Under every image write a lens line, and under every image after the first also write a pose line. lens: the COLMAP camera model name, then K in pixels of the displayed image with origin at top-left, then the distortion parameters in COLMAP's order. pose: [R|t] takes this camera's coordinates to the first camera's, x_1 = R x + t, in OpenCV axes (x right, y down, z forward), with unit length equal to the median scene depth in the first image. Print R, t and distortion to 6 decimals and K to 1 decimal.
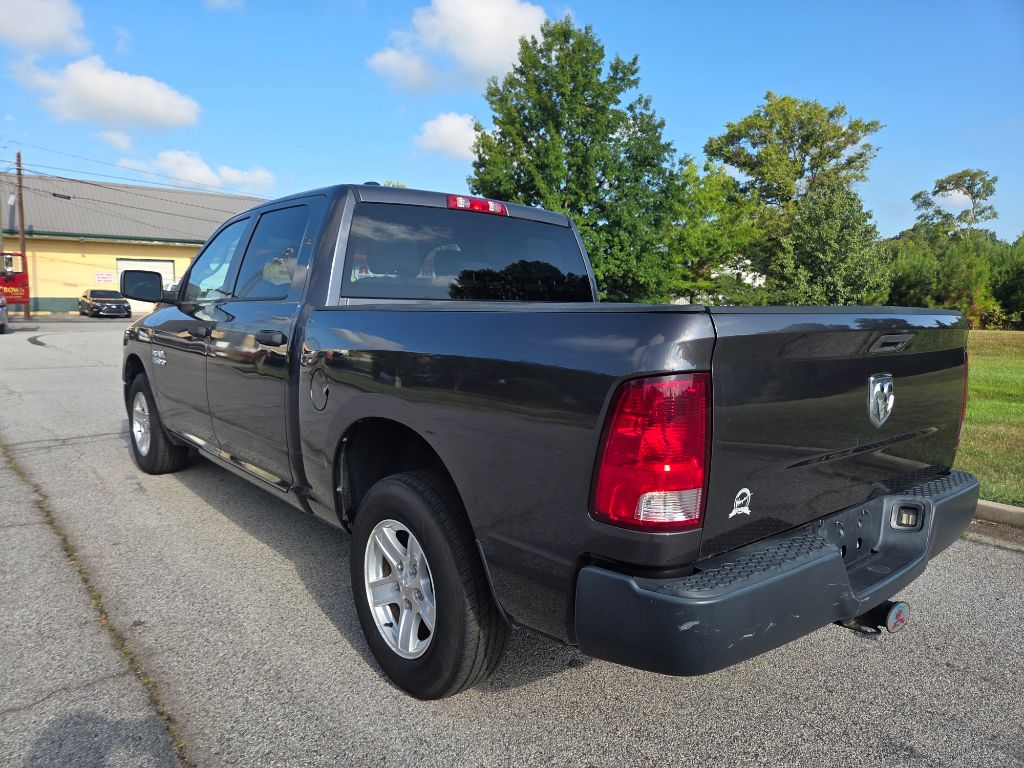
lens RADIAL K [[709.2, 0, 515.0], [0, 709.2, 388.8], [0, 0, 1]] dist [0.032568, -0.027256]
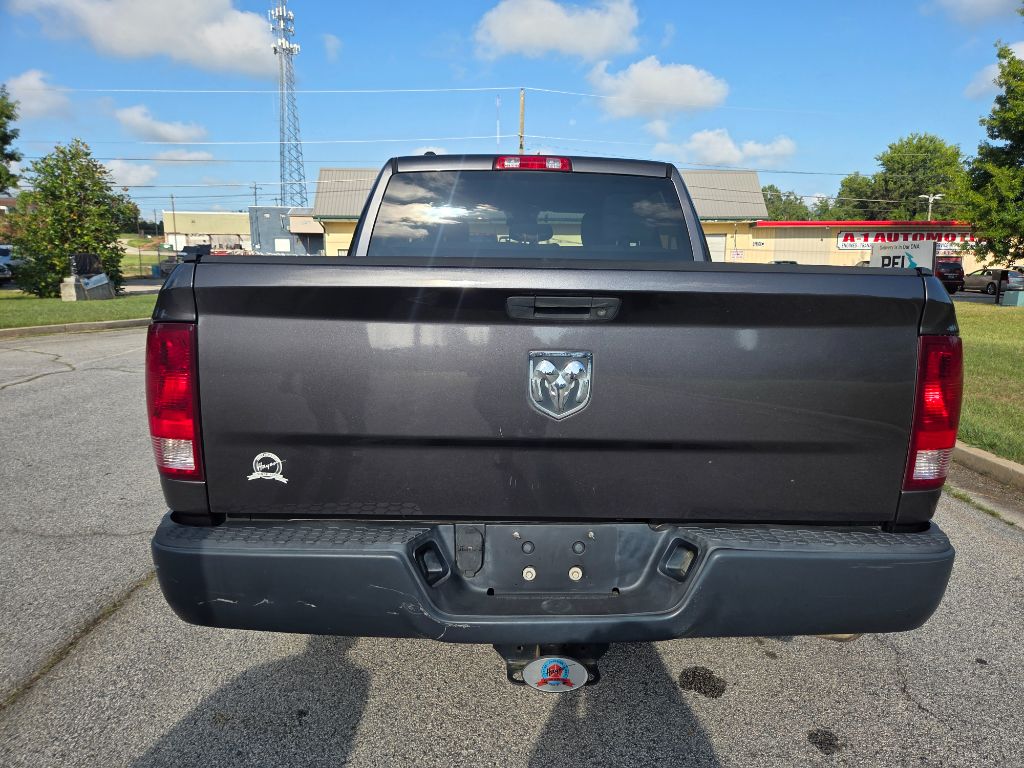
lens RADIAL K [[709.2, 0, 512.0], [0, 709.2, 381.8], [0, 0, 1]] dist [0.032568, -0.027256]
pose [[0.767571, 0.093609, -0.634092, 1.138937], [-0.075825, 0.995593, 0.055190, -0.028349], [0.636464, 0.005718, 0.771285, 0.477120]]
